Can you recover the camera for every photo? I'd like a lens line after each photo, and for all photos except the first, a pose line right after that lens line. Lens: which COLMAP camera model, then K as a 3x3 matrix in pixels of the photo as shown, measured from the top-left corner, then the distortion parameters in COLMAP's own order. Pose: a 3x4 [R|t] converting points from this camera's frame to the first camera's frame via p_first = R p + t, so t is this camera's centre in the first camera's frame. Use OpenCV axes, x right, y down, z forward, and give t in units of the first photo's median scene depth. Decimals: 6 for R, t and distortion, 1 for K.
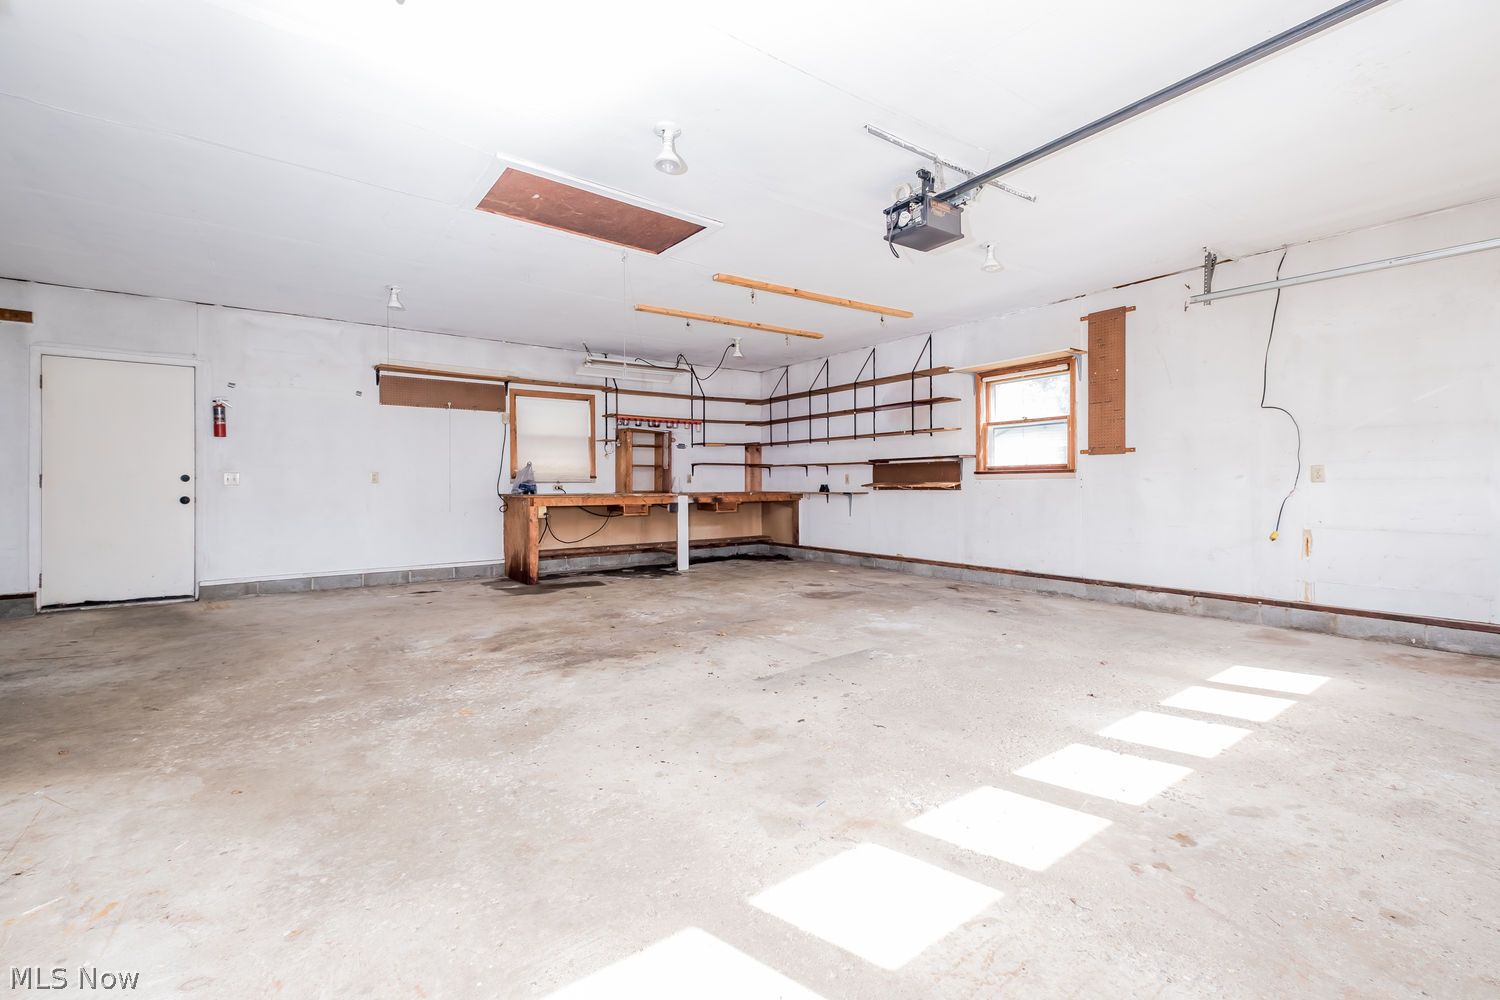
lens RADIAL K [[658.3, 0, 755.4], [0, 658.3, 474.3], [0, 0, 1]] dist [0.011675, -0.000859]
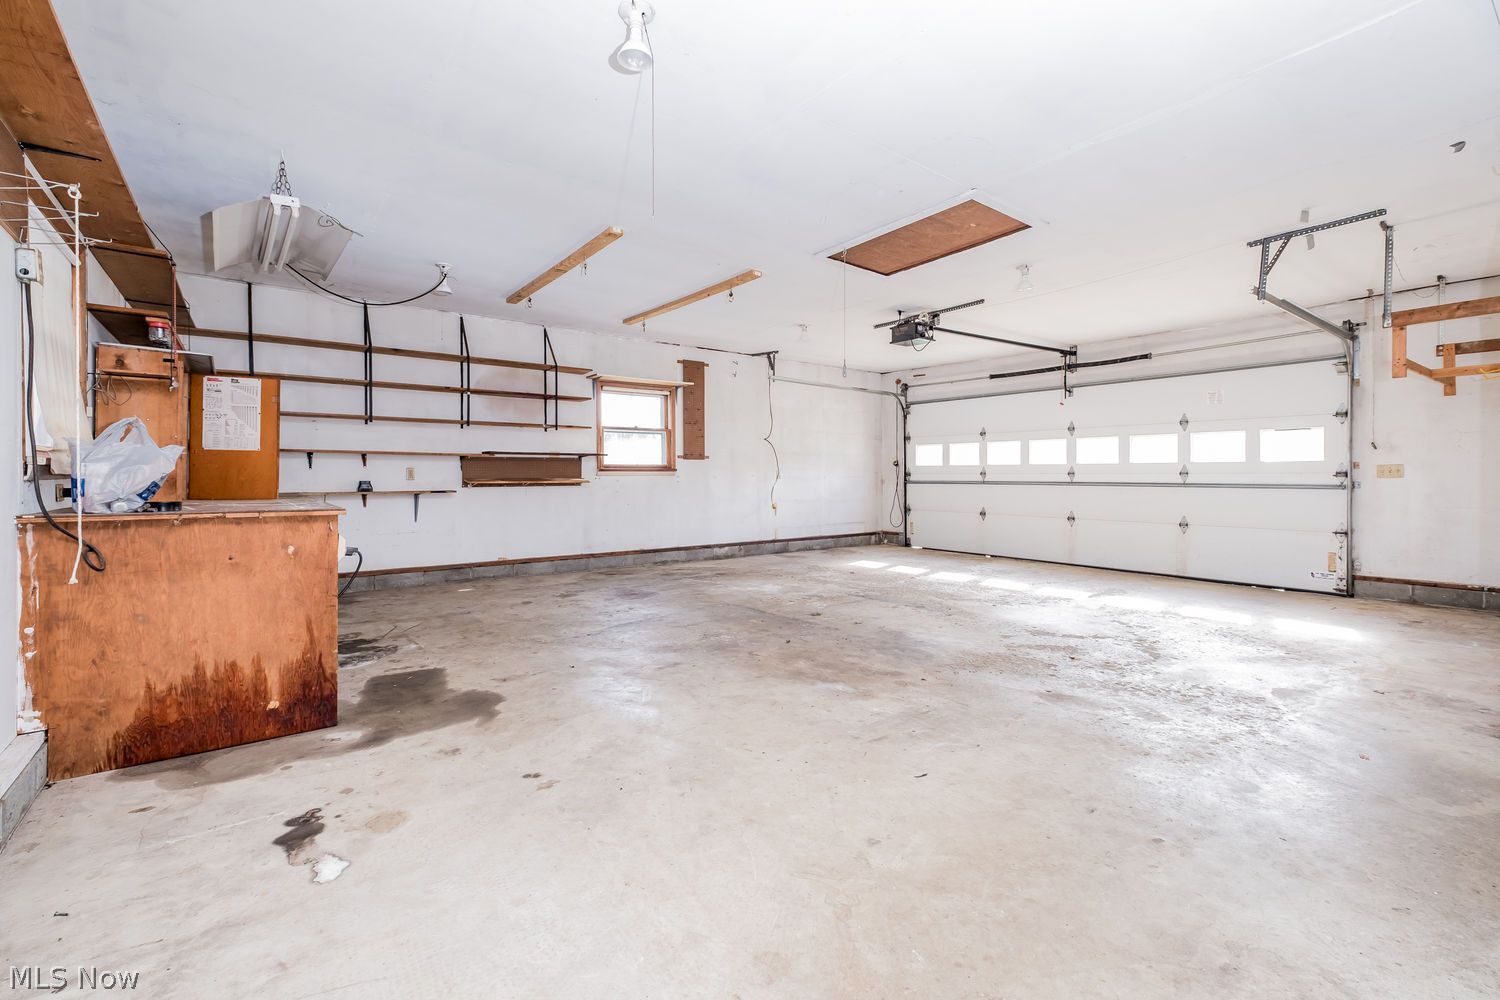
lens RADIAL K [[658.3, 0, 755.4], [0, 658.3, 474.3], [0, 0, 1]] dist [0.011675, -0.000859]
pose [[-0.020281, 0.007953, 0.999763, -0.748294], [-0.011619, 0.999899, -0.008190, 0.010330], [-0.999727, -0.011783, -0.020187, 0.719967]]
